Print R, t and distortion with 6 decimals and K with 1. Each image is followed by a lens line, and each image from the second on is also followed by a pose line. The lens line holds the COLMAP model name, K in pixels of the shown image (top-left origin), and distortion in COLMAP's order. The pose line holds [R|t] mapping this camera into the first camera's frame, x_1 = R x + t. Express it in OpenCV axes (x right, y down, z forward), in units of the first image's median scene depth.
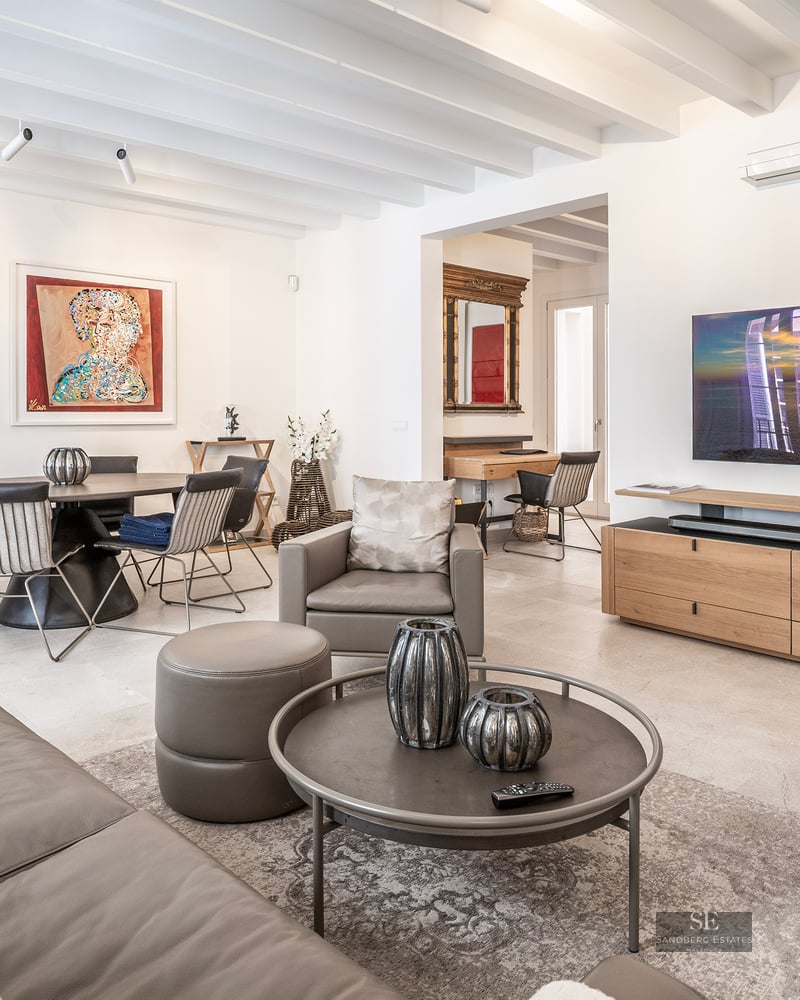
lens RADIAL K [[794.2, 0, 397.0], [0, 794.2, 419.1], [0, 0, 1]] dist [-0.003919, -0.000507]
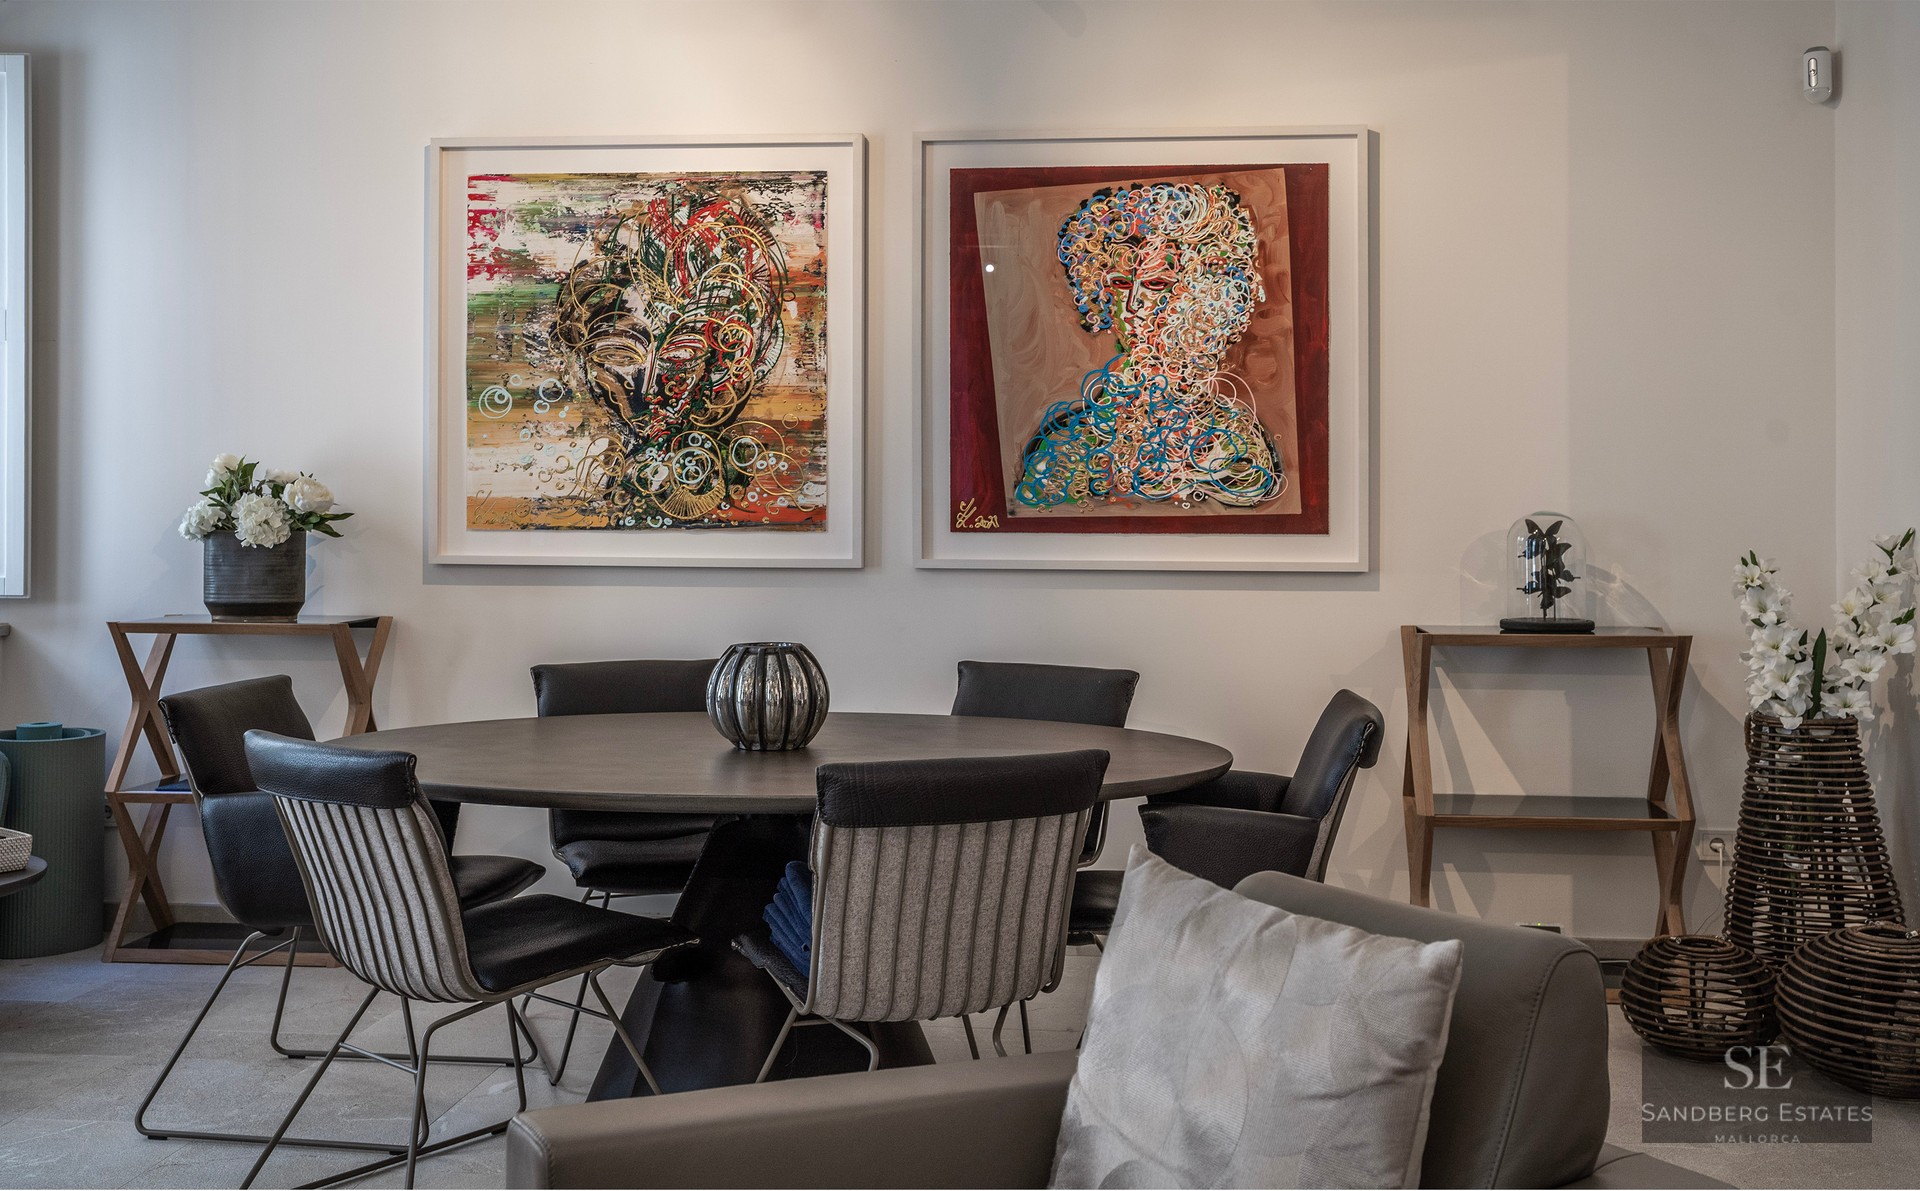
lens RADIAL K [[1915.8, 0, 916.9], [0, 1915.8, 494.3], [0, 0, 1]] dist [0.037427, -0.001726]
pose [[0.677944, -0.005659, -0.735092, 0.179627], [-0.010974, 0.999781, -0.017817, -0.010290], [0.735032, 0.020146, 0.677733, 0.352094]]
